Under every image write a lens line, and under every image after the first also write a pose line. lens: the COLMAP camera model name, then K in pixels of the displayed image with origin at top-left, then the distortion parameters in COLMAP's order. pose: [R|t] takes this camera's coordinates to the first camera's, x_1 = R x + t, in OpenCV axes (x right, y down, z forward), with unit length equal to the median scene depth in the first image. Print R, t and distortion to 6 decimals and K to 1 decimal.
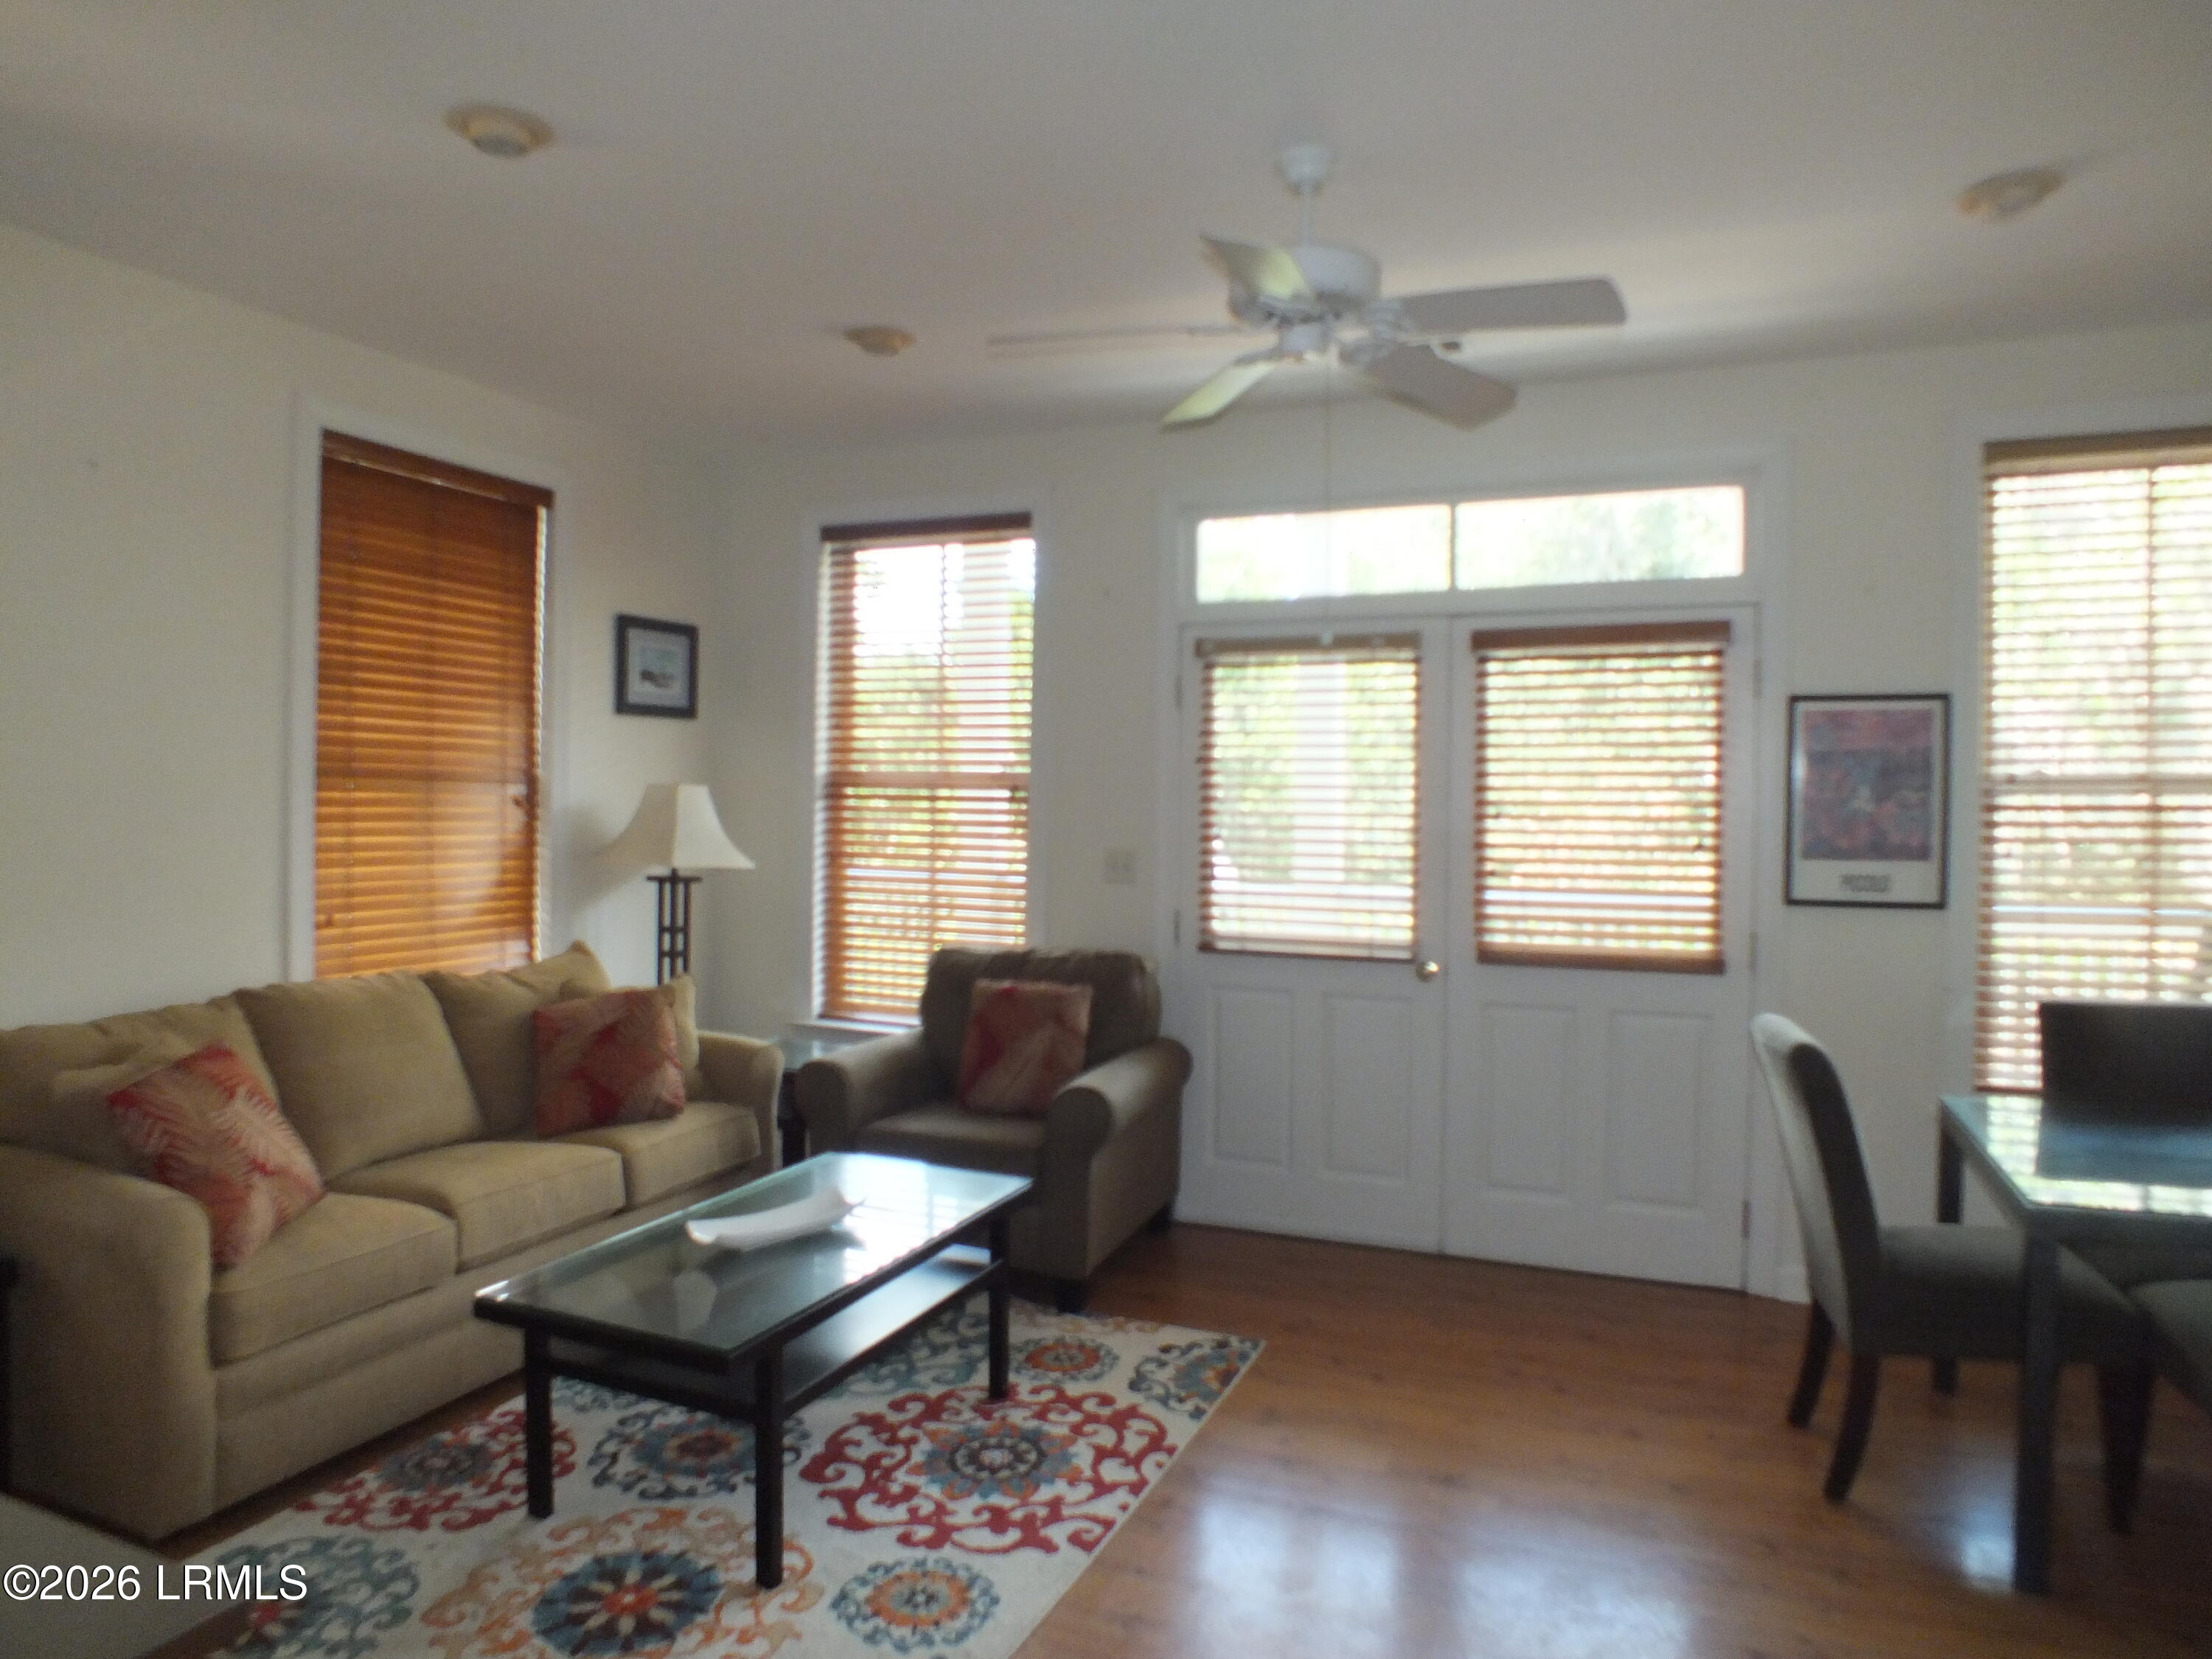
lens RADIAL K [[1386.5, 0, 1108.0], [0, 1386.5, 827.2], [0, 0, 1]] dist [-0.085683, 0.031481]
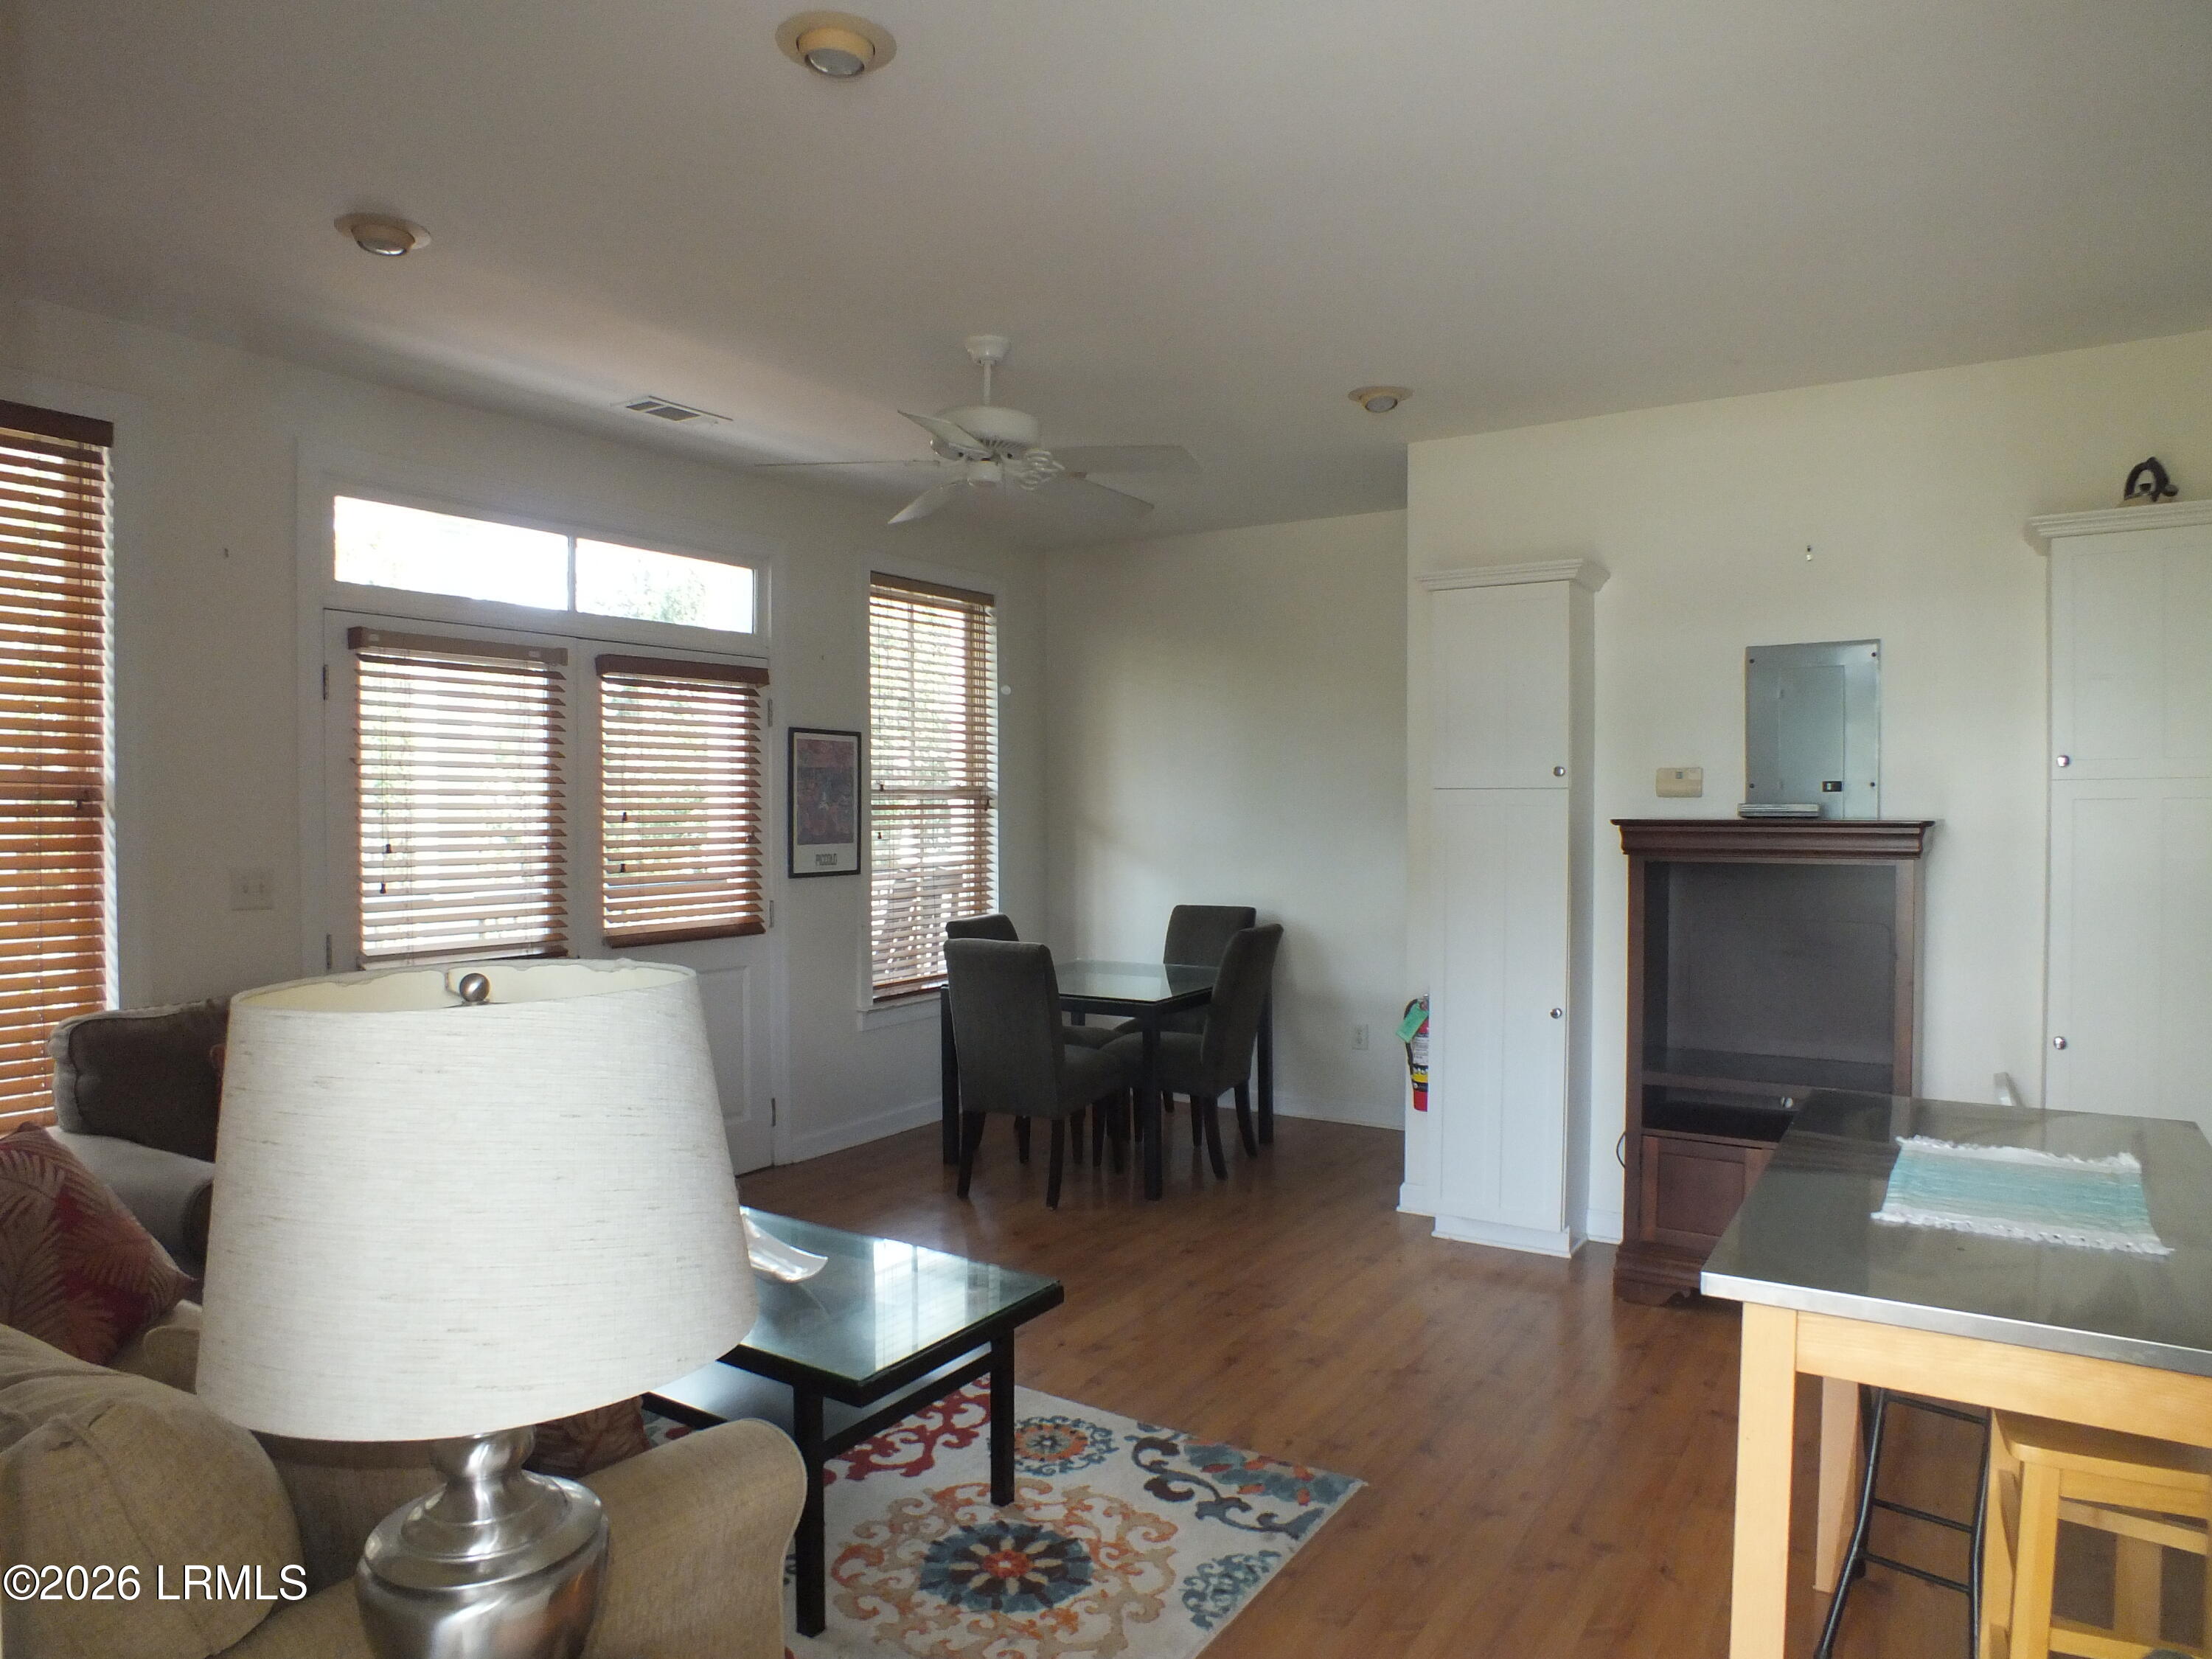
lens RADIAL K [[1386.5, 0, 1062.6], [0, 1386.5, 851.5], [0, 0, 1]] dist [-0.085683, 0.031481]
pose [[0.197870, -0.041957, 0.979330, -0.858838], [0.021781, 0.999025, 0.038400, -0.019099], [-0.979986, 0.013733, 0.198591, 0.456417]]
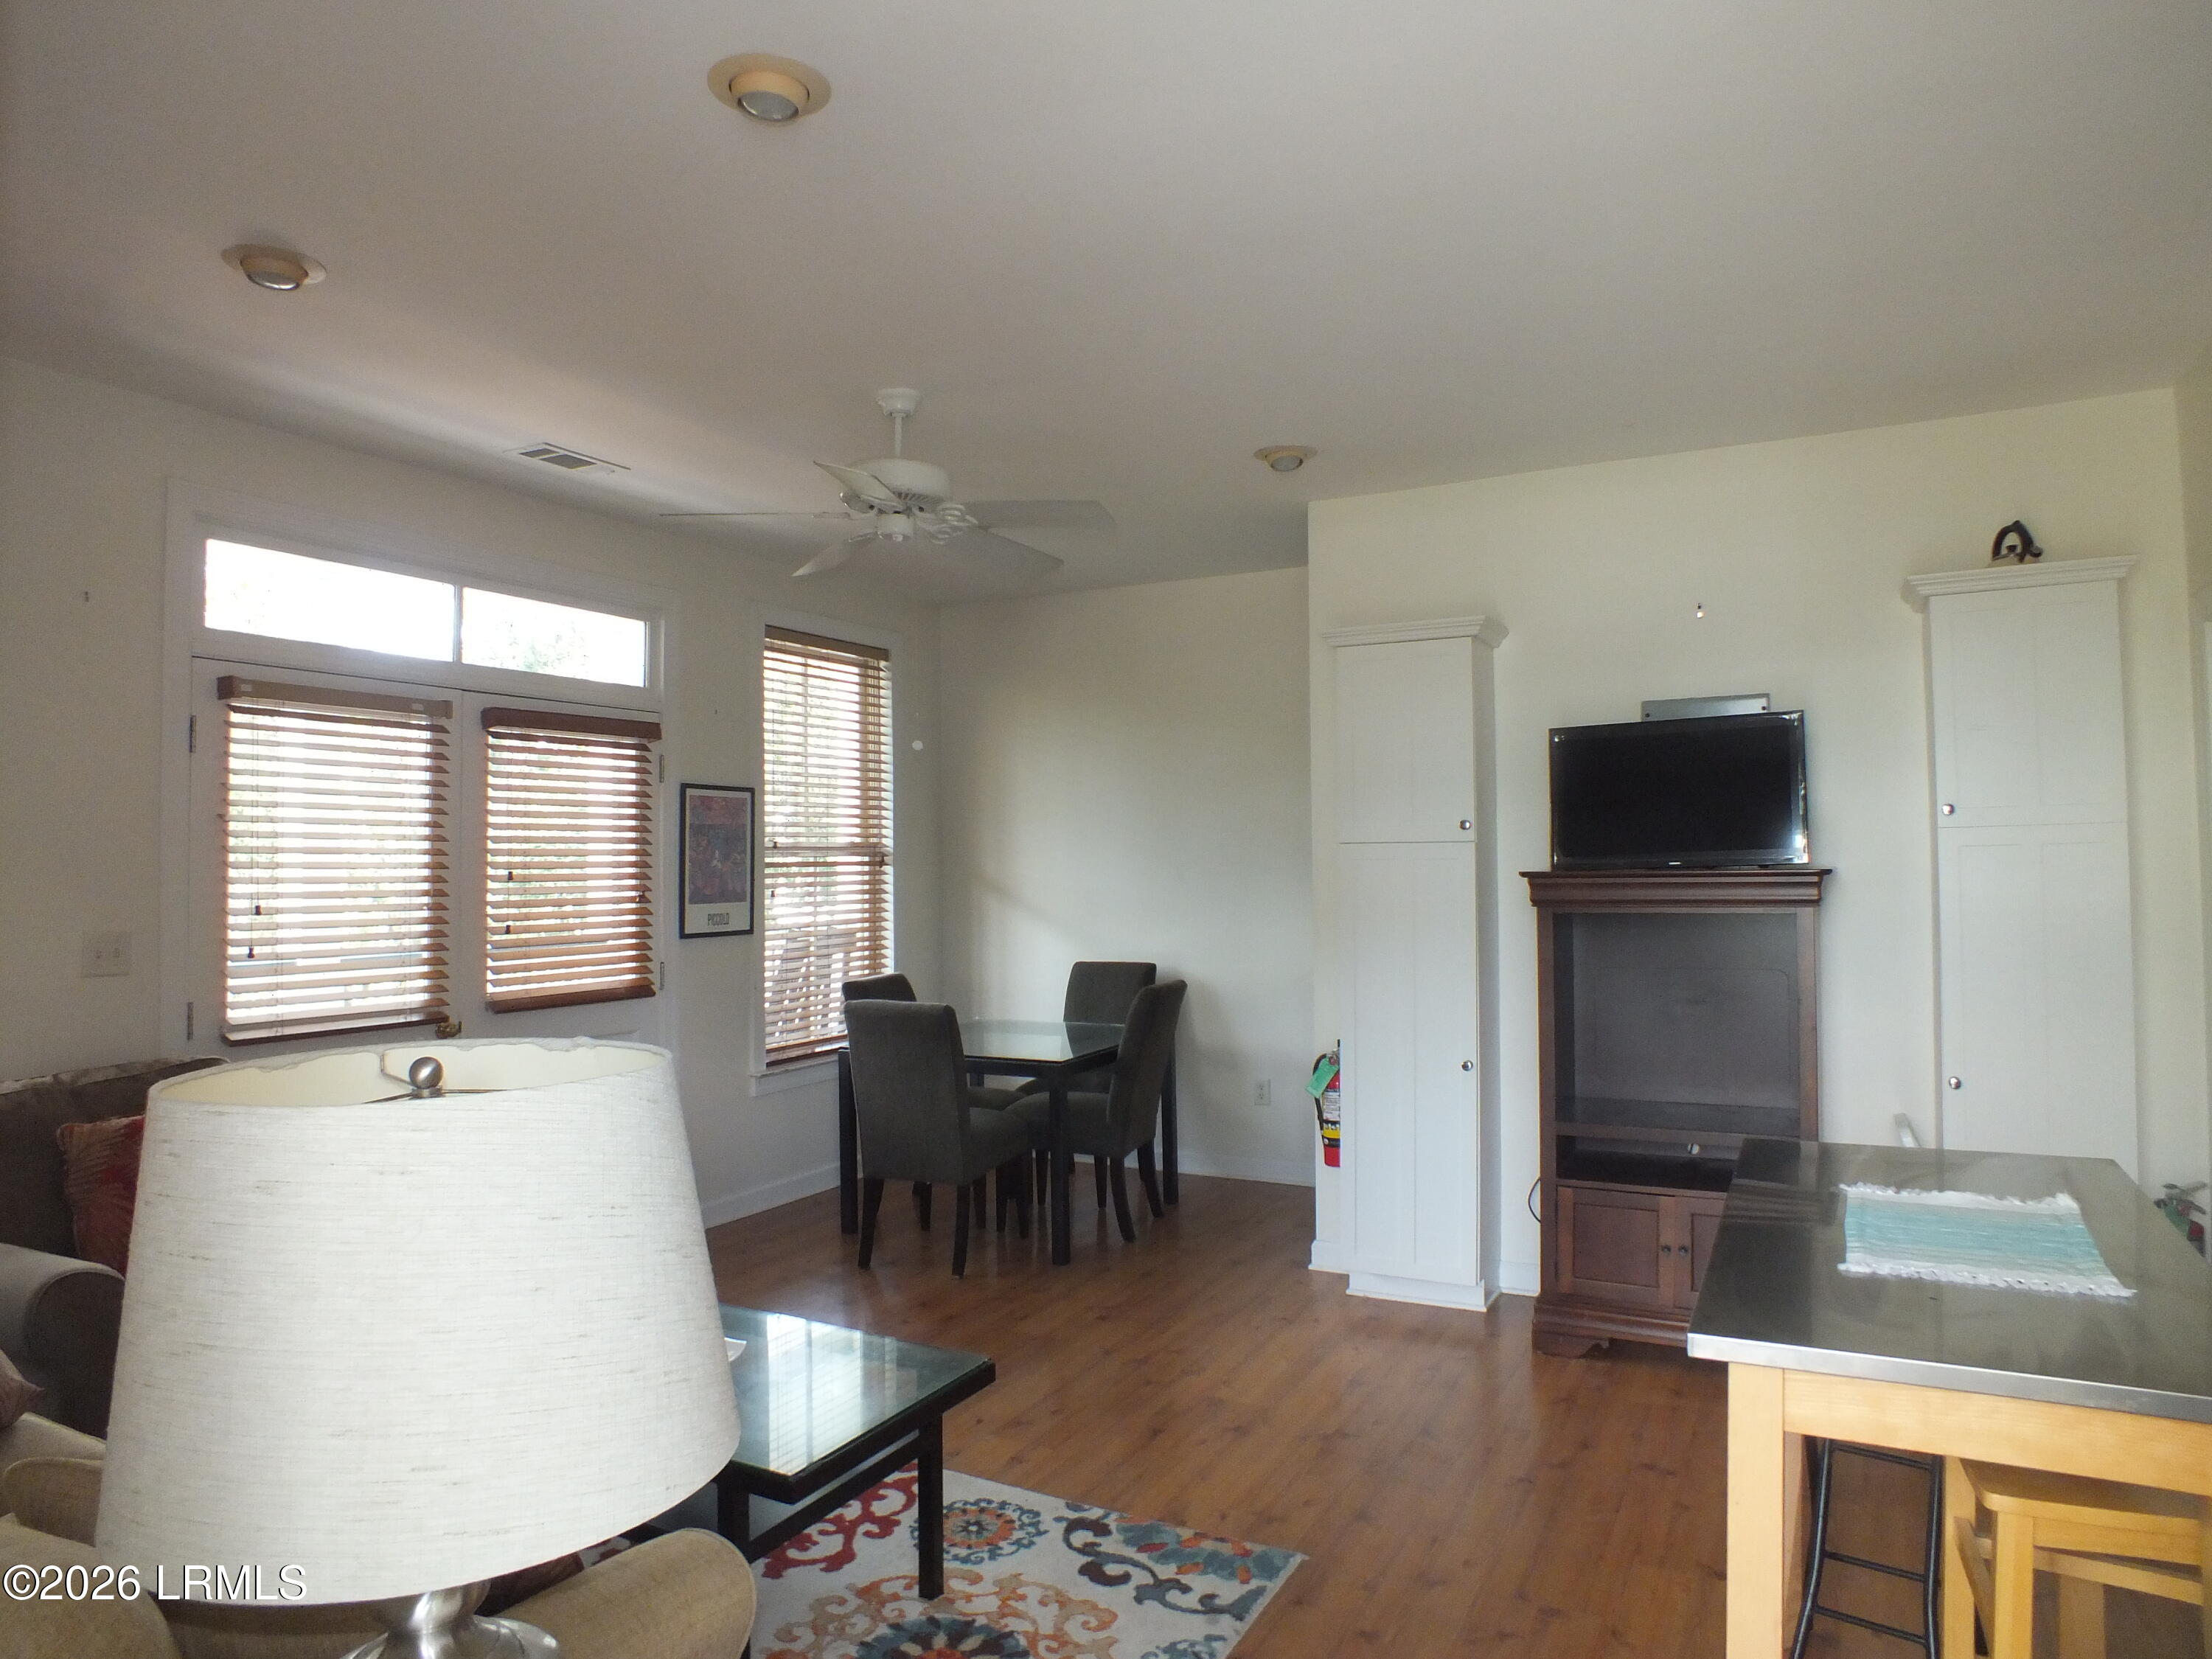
lens RADIAL K [[1386.5, 0, 1060.8], [0, 1386.5, 828.6], [0, 0, 1]] dist [-0.085683, 0.031481]
pose [[0.110079, 0.012547, 0.993844, -0.846000], [0.027938, 0.999486, -0.015712, -0.020492], [-0.993530, 0.029496, 0.109672, 0.485557]]
